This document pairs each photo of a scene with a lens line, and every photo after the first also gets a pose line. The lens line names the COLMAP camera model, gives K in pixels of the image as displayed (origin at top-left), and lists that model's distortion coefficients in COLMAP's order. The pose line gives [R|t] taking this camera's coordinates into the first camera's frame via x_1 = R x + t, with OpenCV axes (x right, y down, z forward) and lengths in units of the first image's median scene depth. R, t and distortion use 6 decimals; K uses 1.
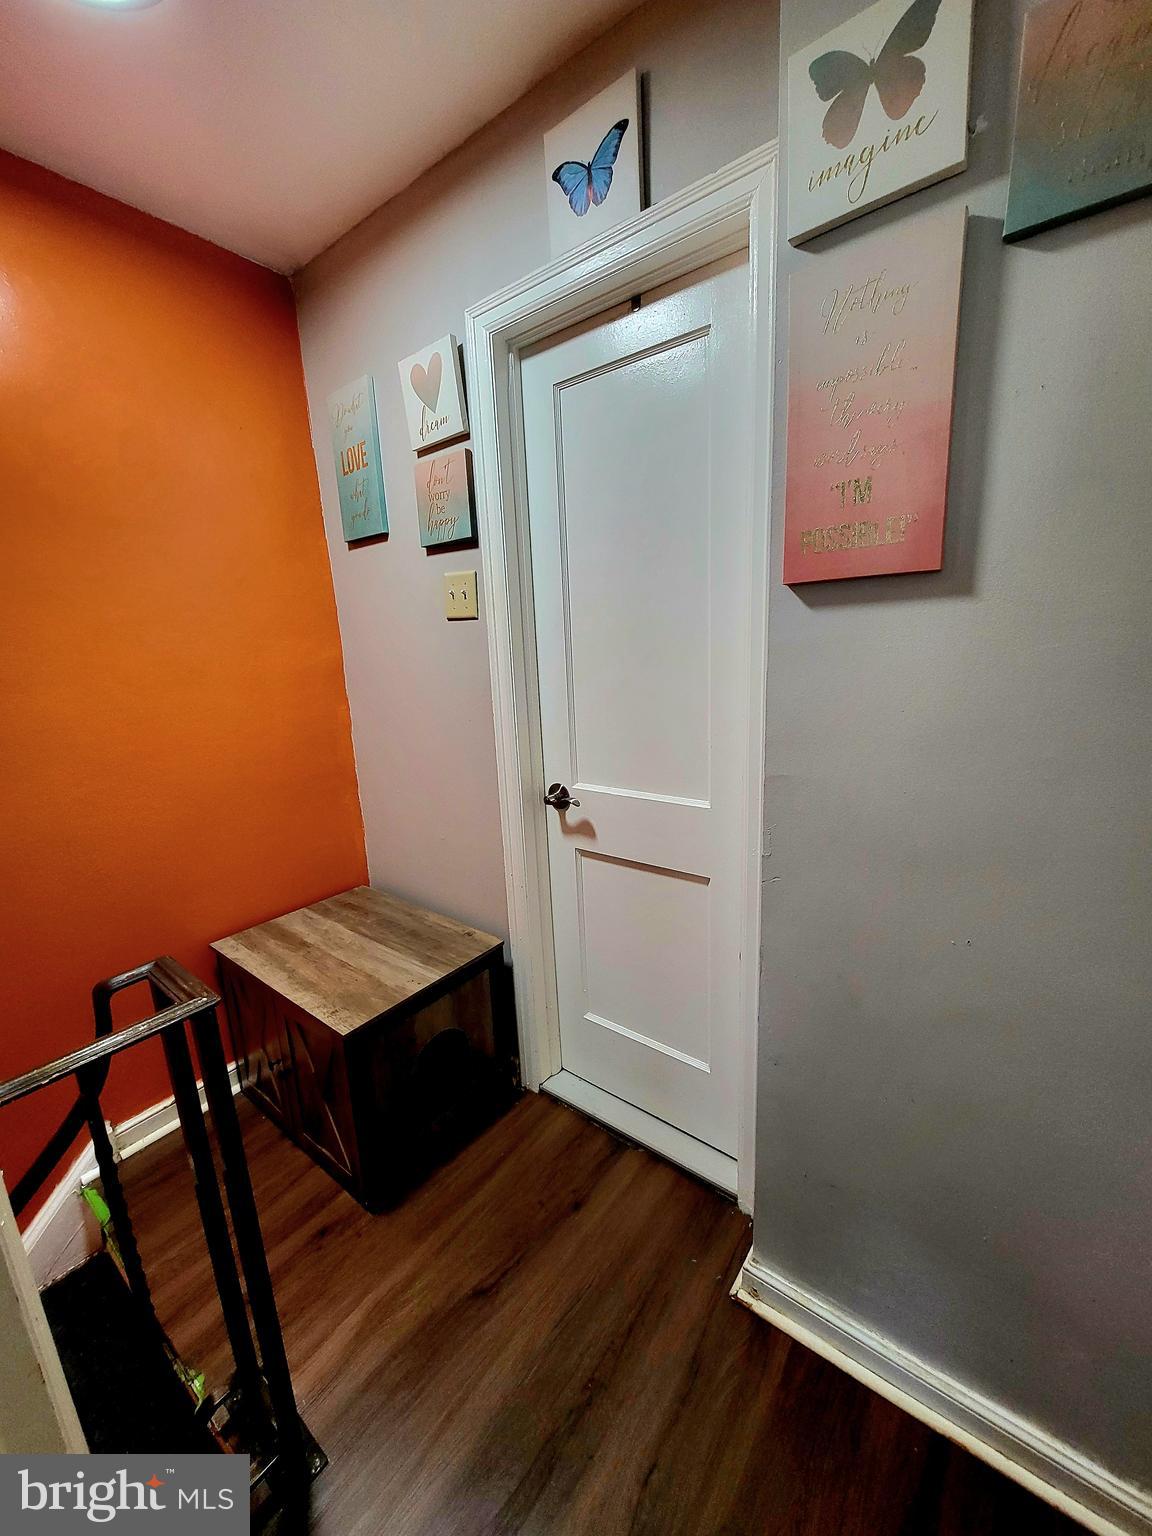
lens RADIAL K [[602.5, 0, 585.6], [0, 602.5, 772.0], [0, 0, 1]] dist [0.002334, -0.001876]
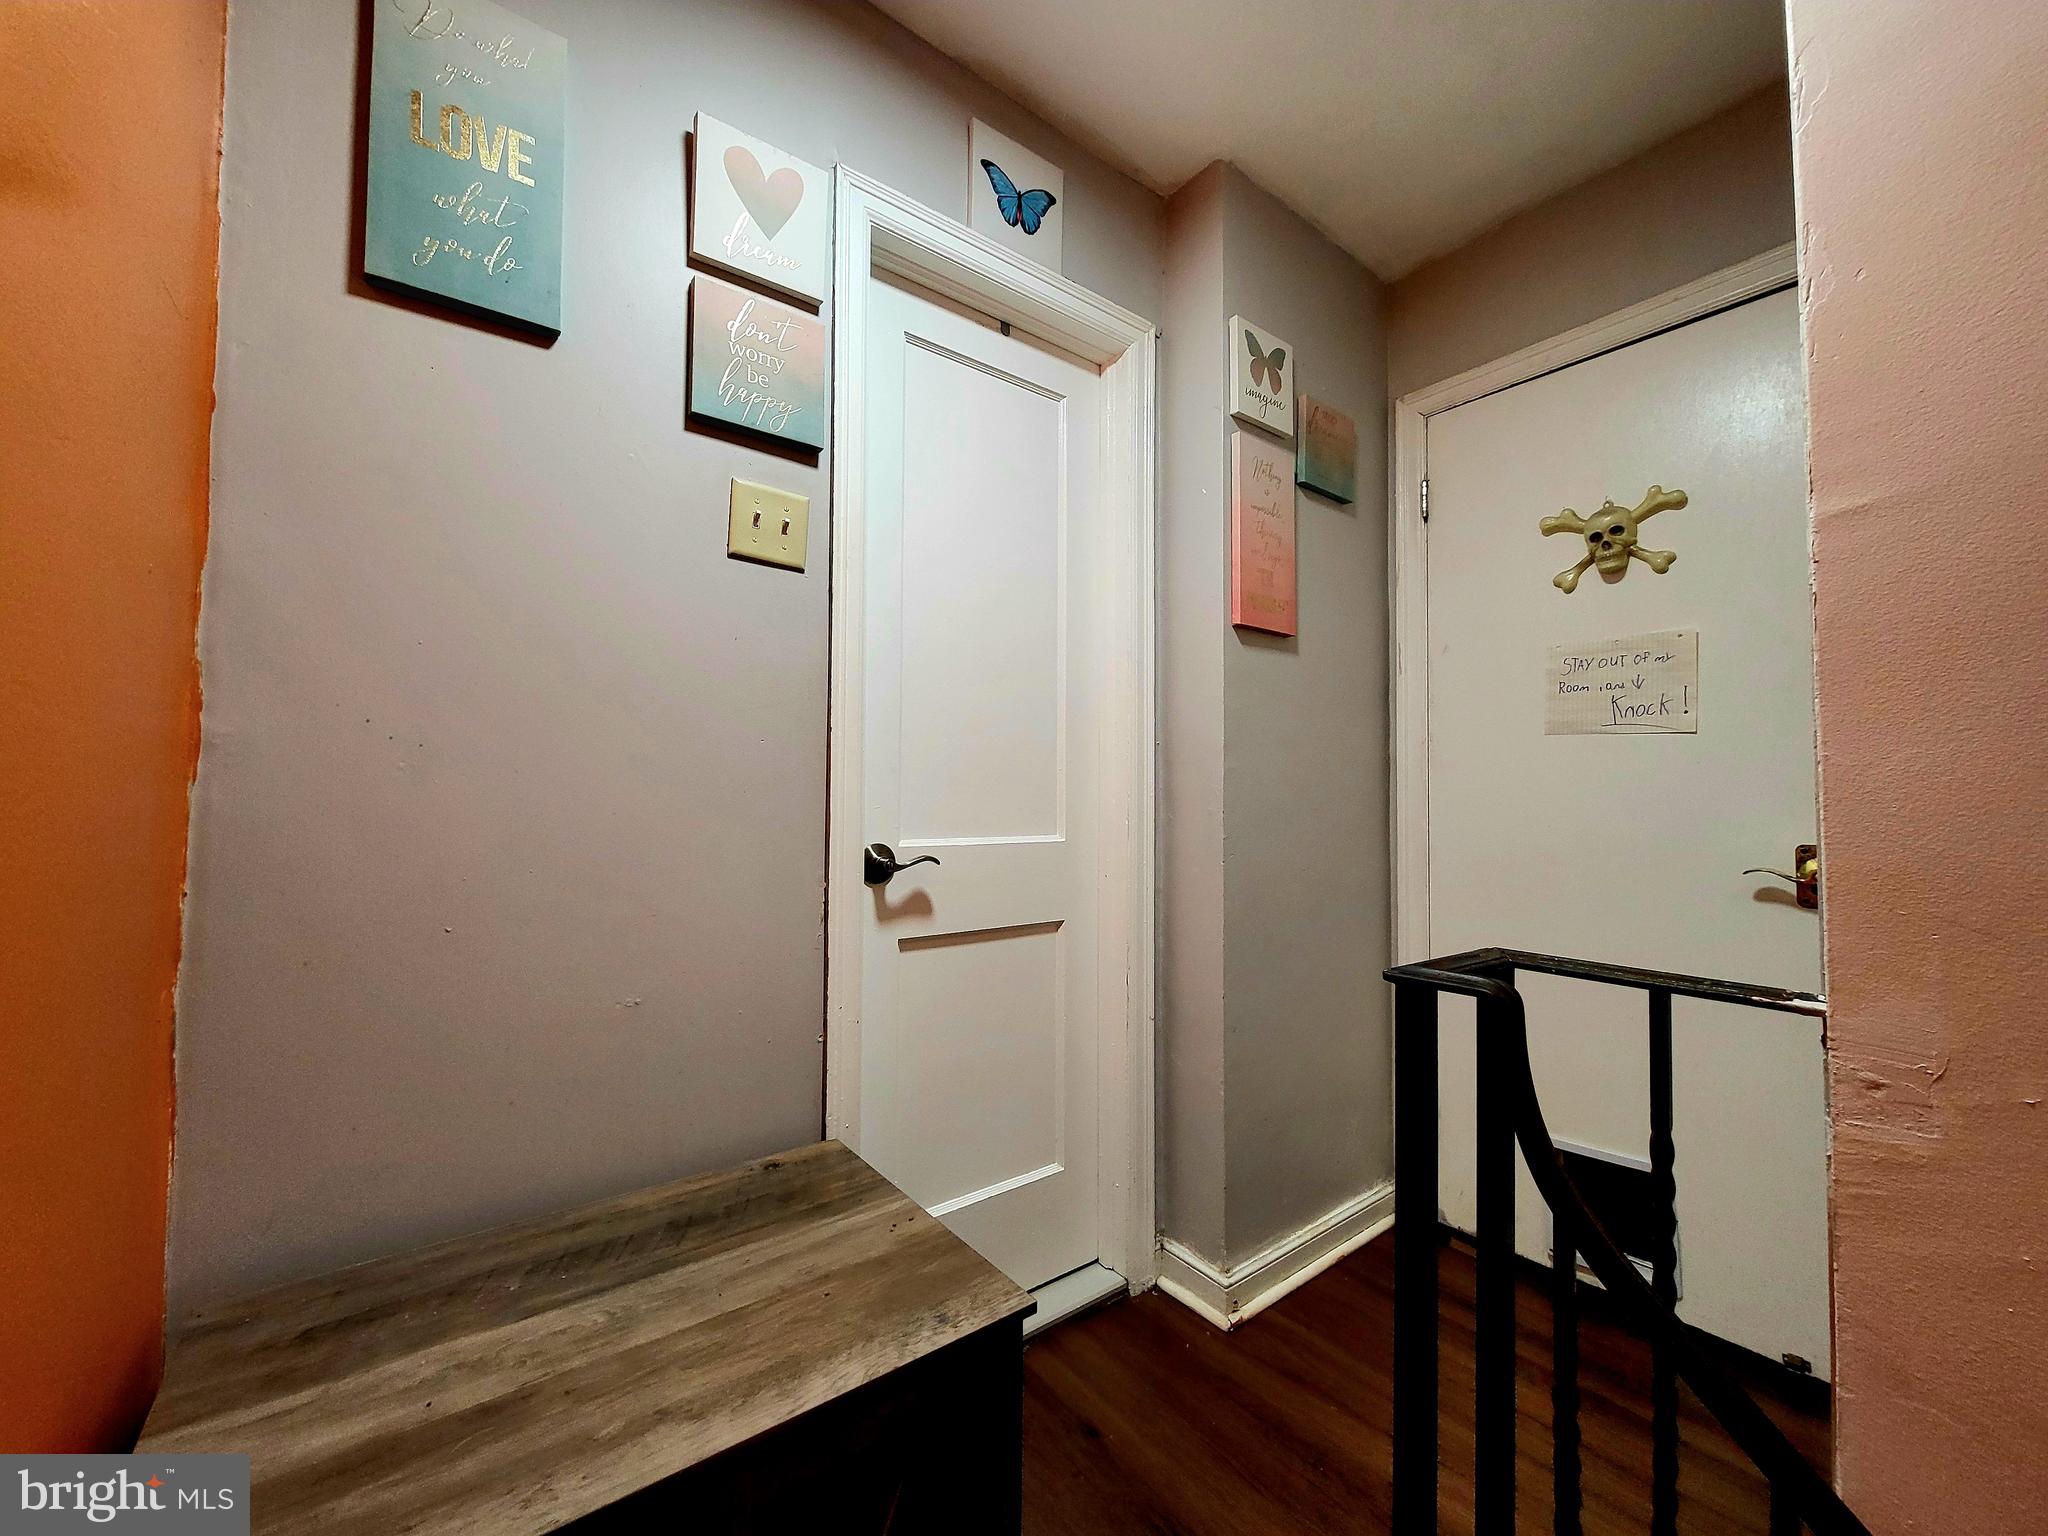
lens RADIAL K [[803.3, 0, 1026.6], [0, 803.3, 765.6], [0, 0, 1]] dist [0.002334, -0.001876]
pose [[0.250655, 0.079797, 0.964782, -0.882011], [0.195707, 0.971843, -0.131226, 0.086036], [-0.948088, 0.221708, 0.227980, 0.638916]]
